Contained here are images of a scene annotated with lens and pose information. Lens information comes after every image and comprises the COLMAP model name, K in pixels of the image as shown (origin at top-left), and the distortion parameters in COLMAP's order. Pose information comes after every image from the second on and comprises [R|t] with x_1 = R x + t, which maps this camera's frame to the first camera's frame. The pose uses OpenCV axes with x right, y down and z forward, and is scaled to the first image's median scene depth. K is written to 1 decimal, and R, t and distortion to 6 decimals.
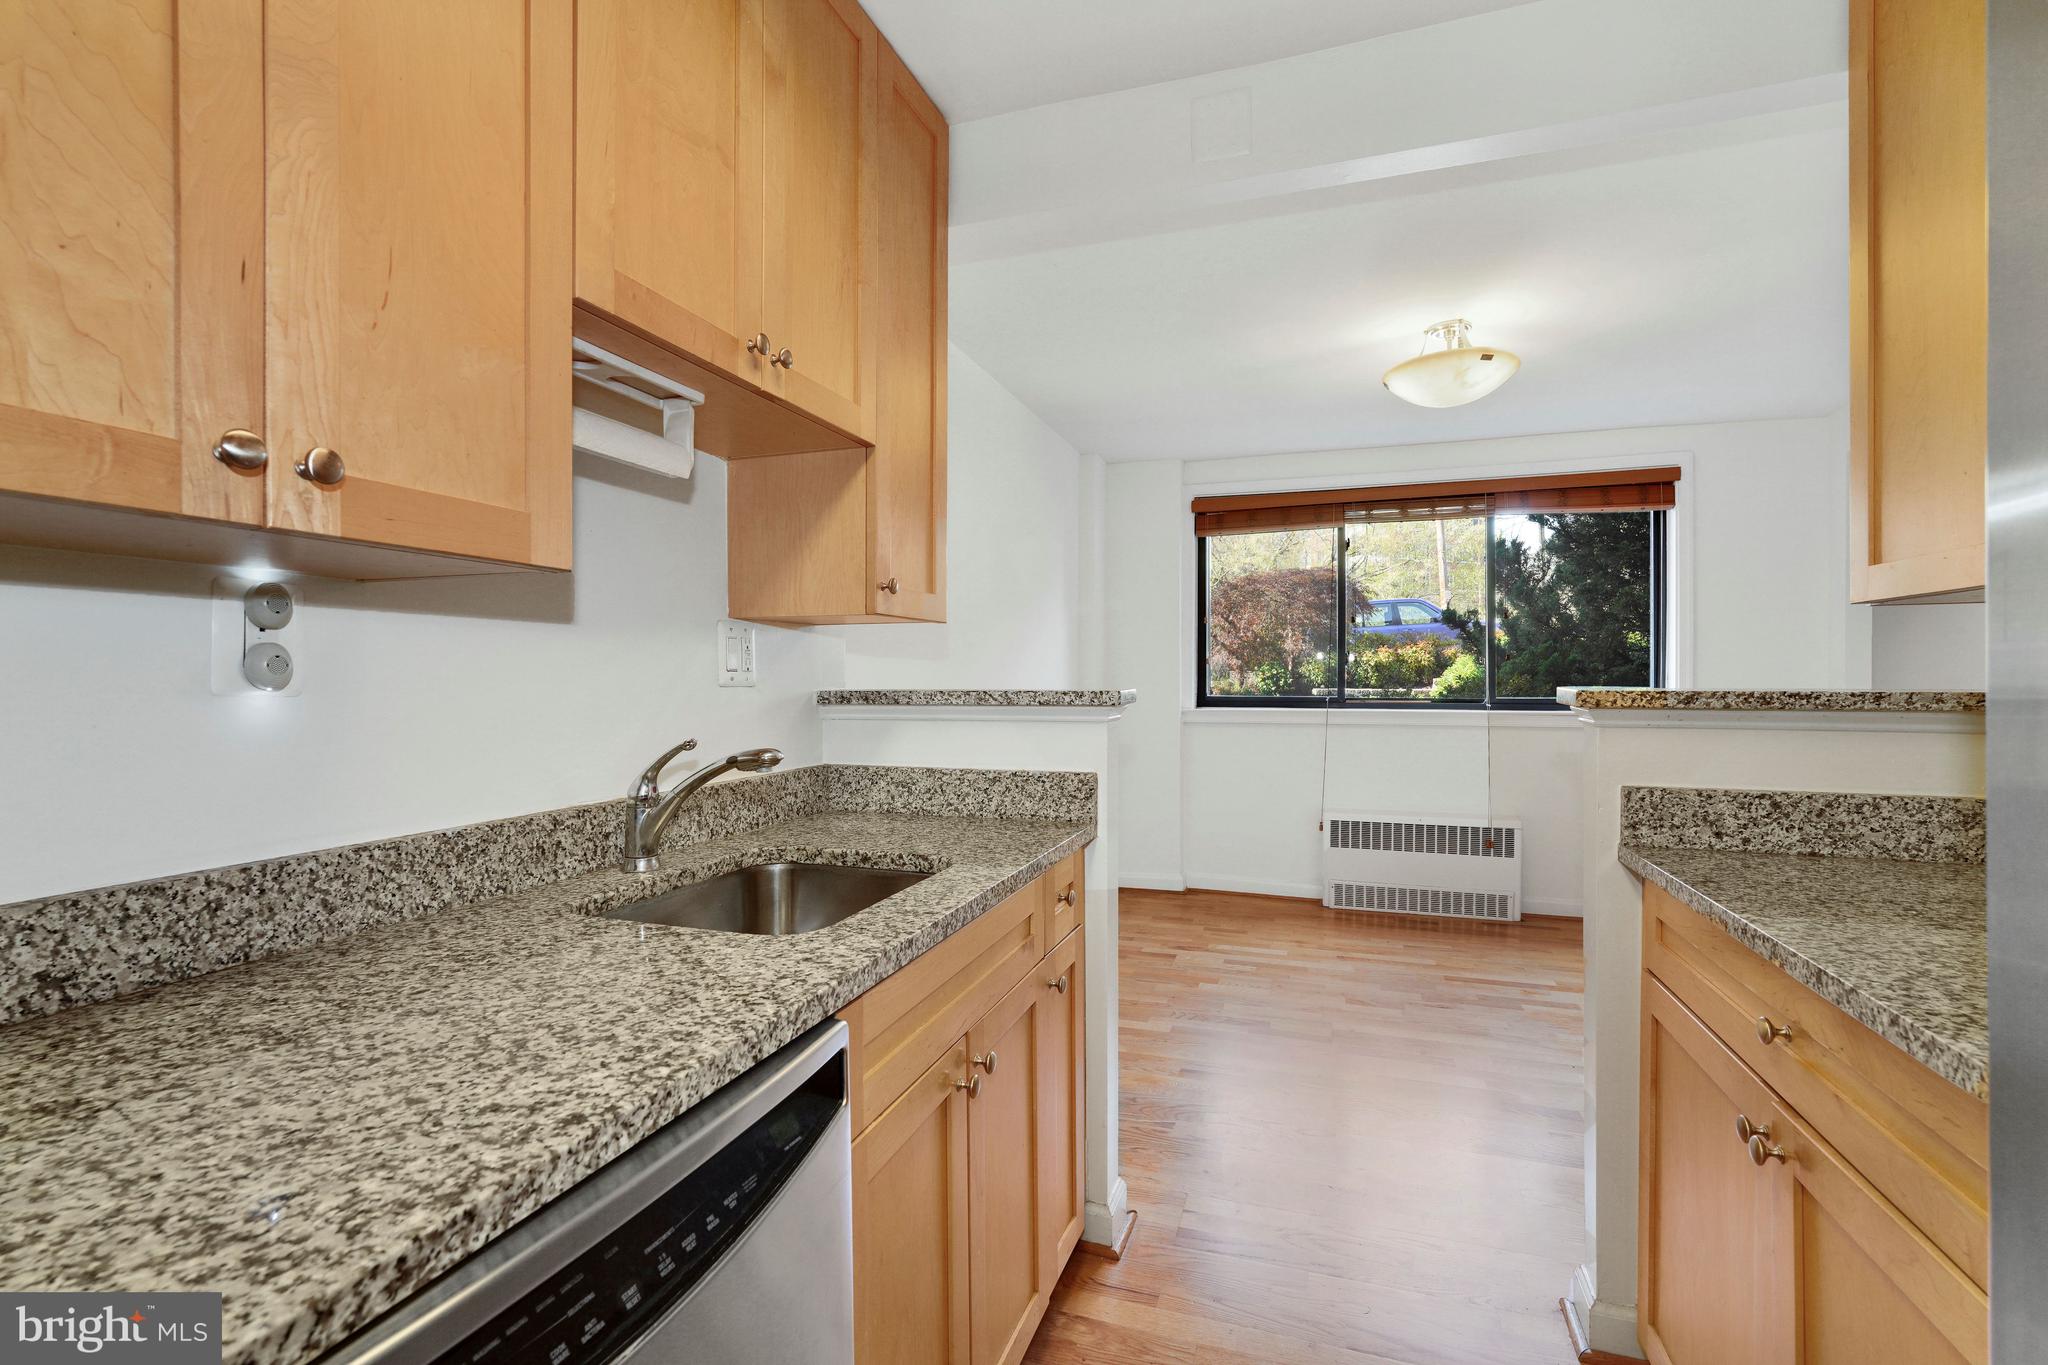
lens RADIAL K [[903.7, 0, 1022.1], [0, 903.7, 686.5], [0, 0, 1]] dist [-0.009385, 0.005254]
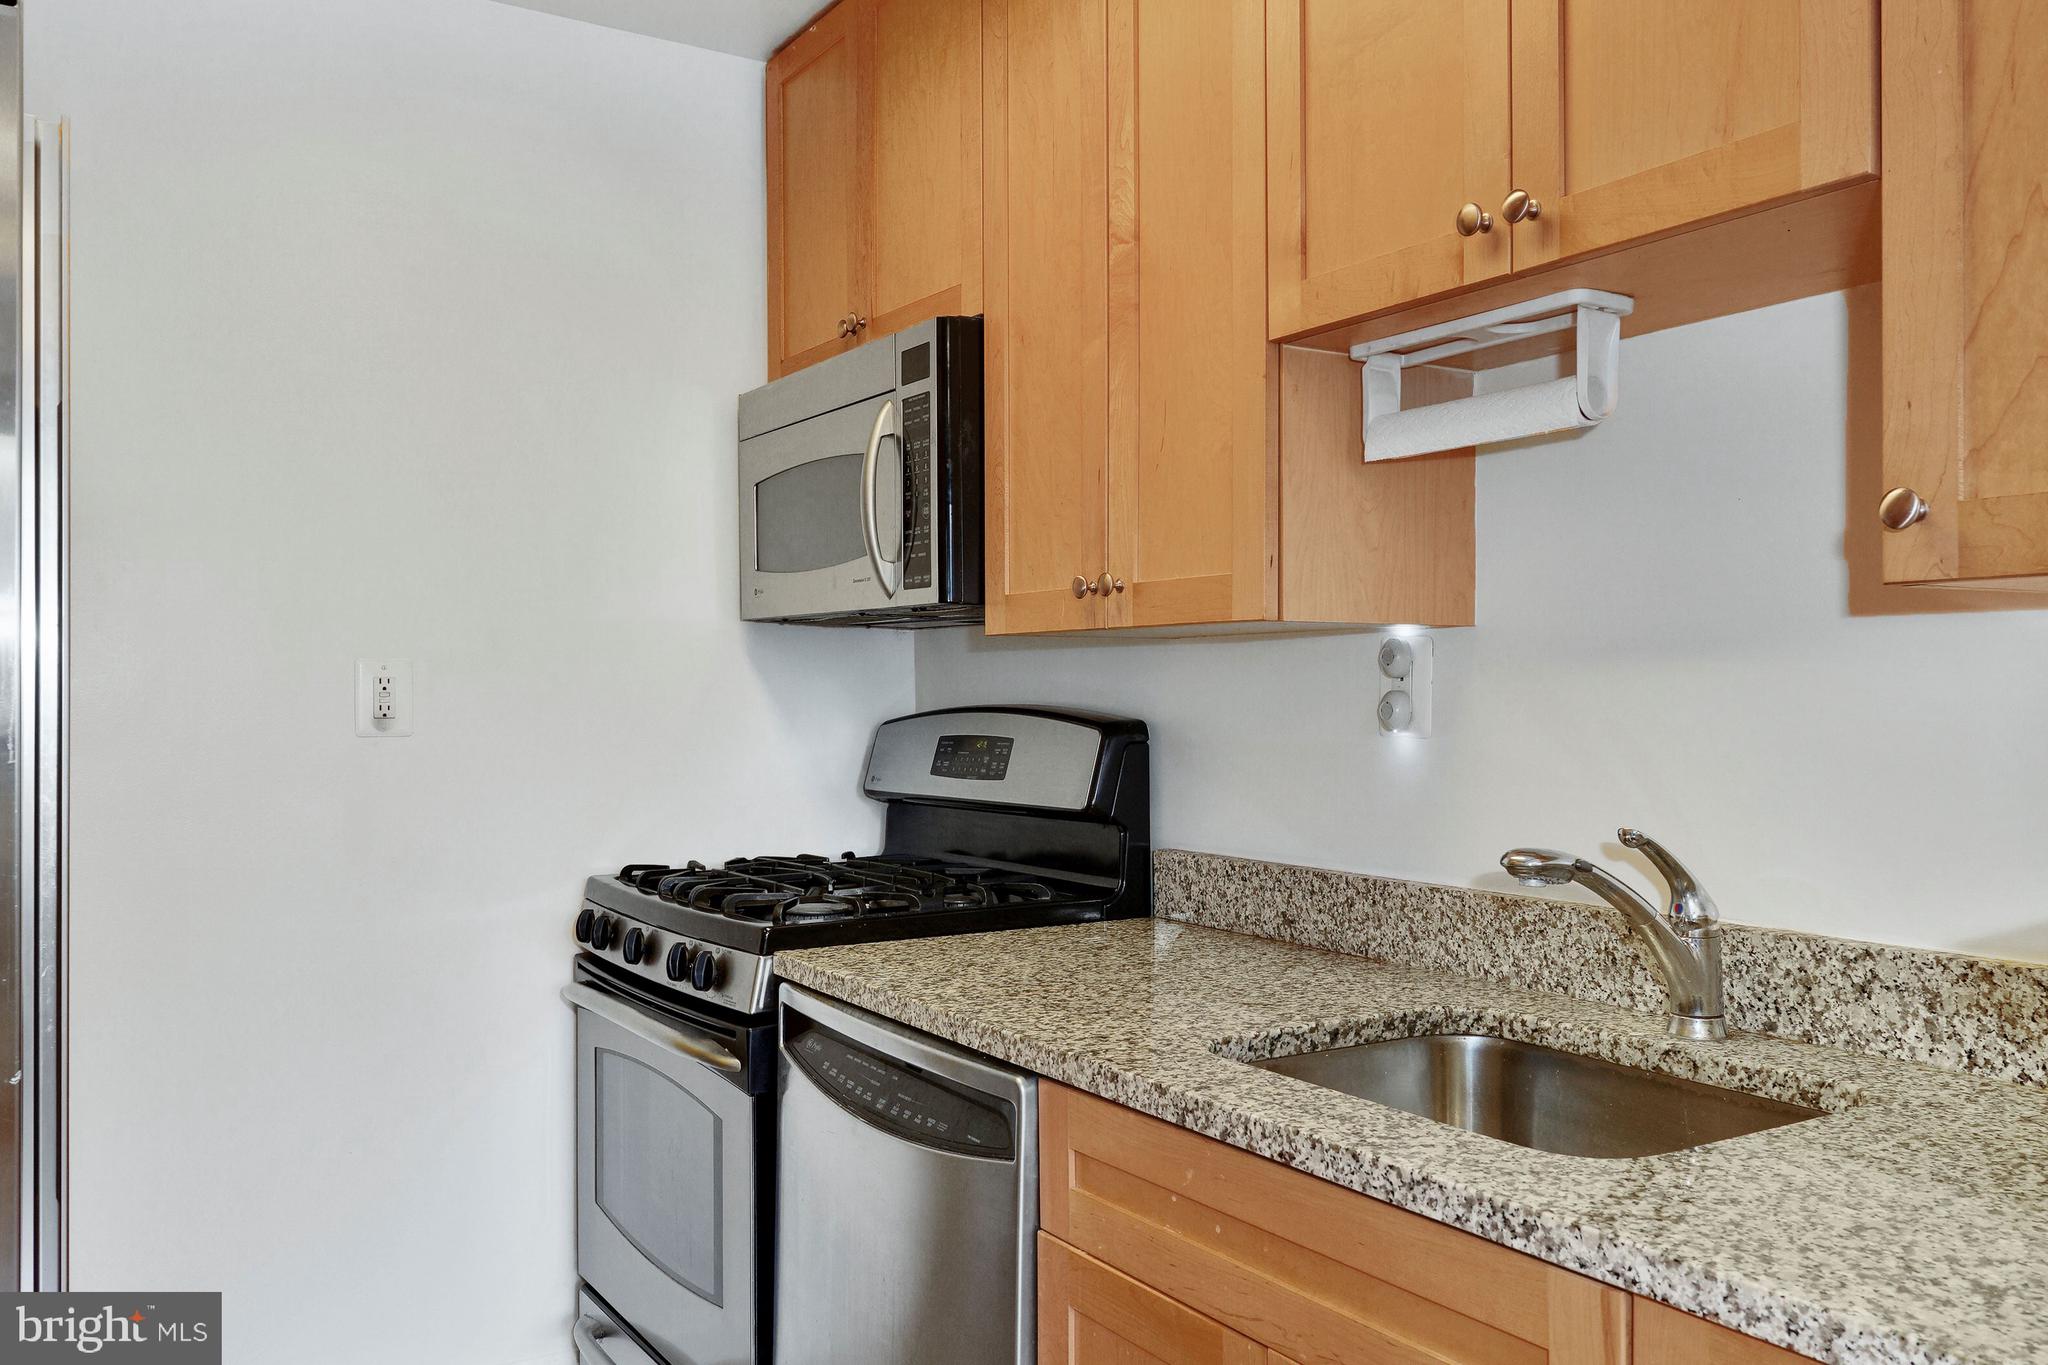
lens RADIAL K [[1627.0, 0, 1008.8], [0, 1627.0, 698.8], [0, 0, 1]] dist [-0.004482, 0.003322]
pose [[-0.637667, 0.006482, -0.770285, 1.092841], [-0.004573, 0.999915, 0.012200, -0.061710], [0.770298, 0.011302, -0.637584, 1.974495]]
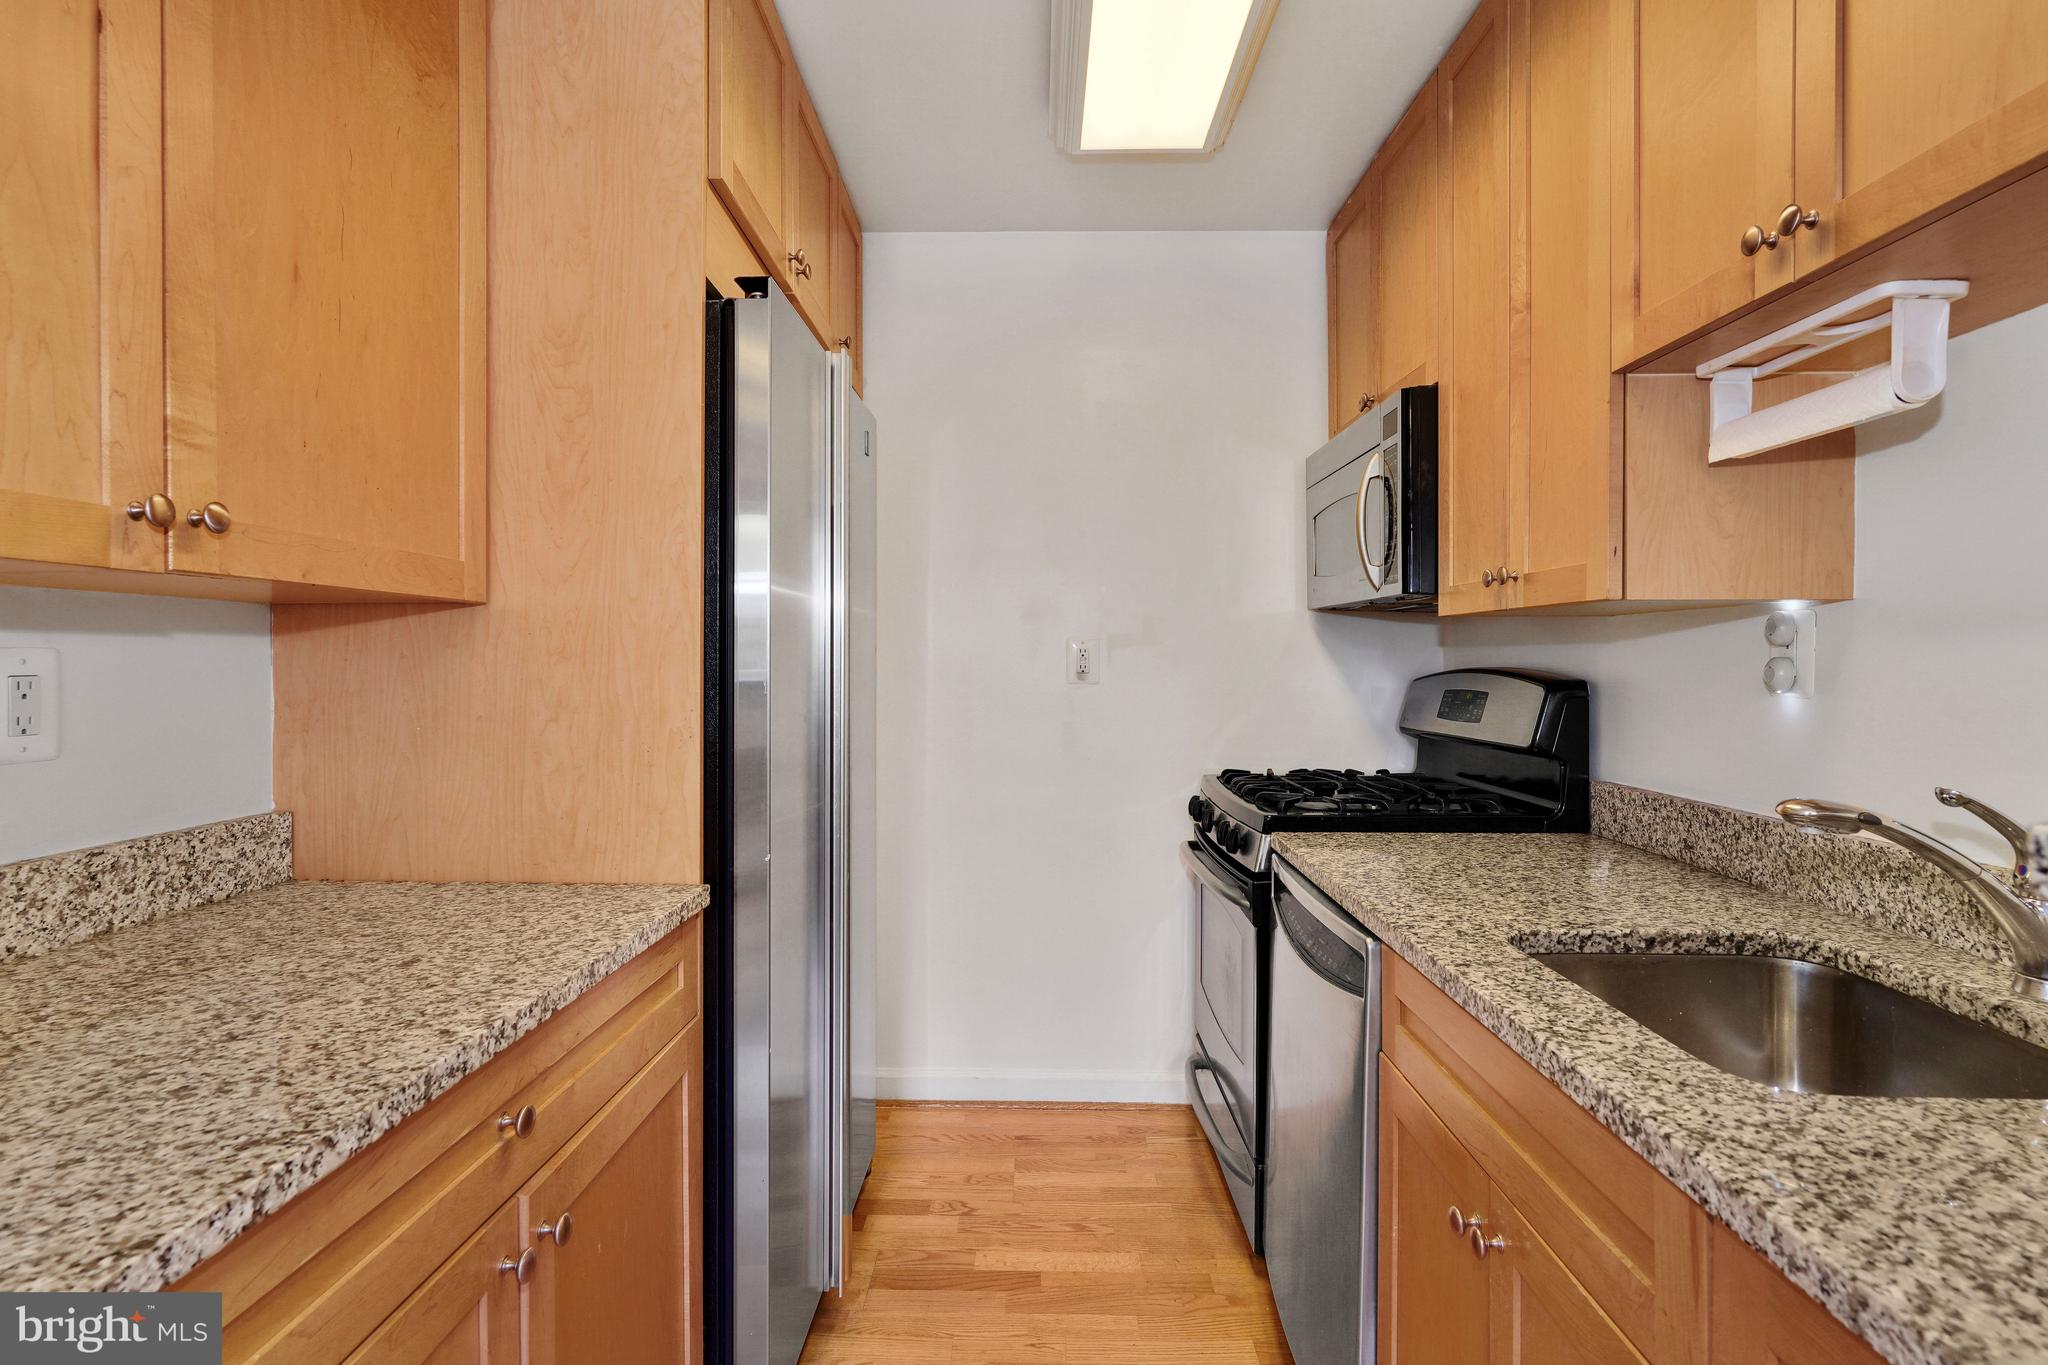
lens RADIAL K [[1034.3, 0, 1016.4], [0, 1034.3, 669.7], [0, 0, 1]] dist [-0.002286, 0.005025]
pose [[-0.953935, 0.004284, -0.299983, 0.711884], [-0.001956, 0.999788, 0.020499, -0.059646], [0.300007, 0.020142, -0.953724, 2.156013]]
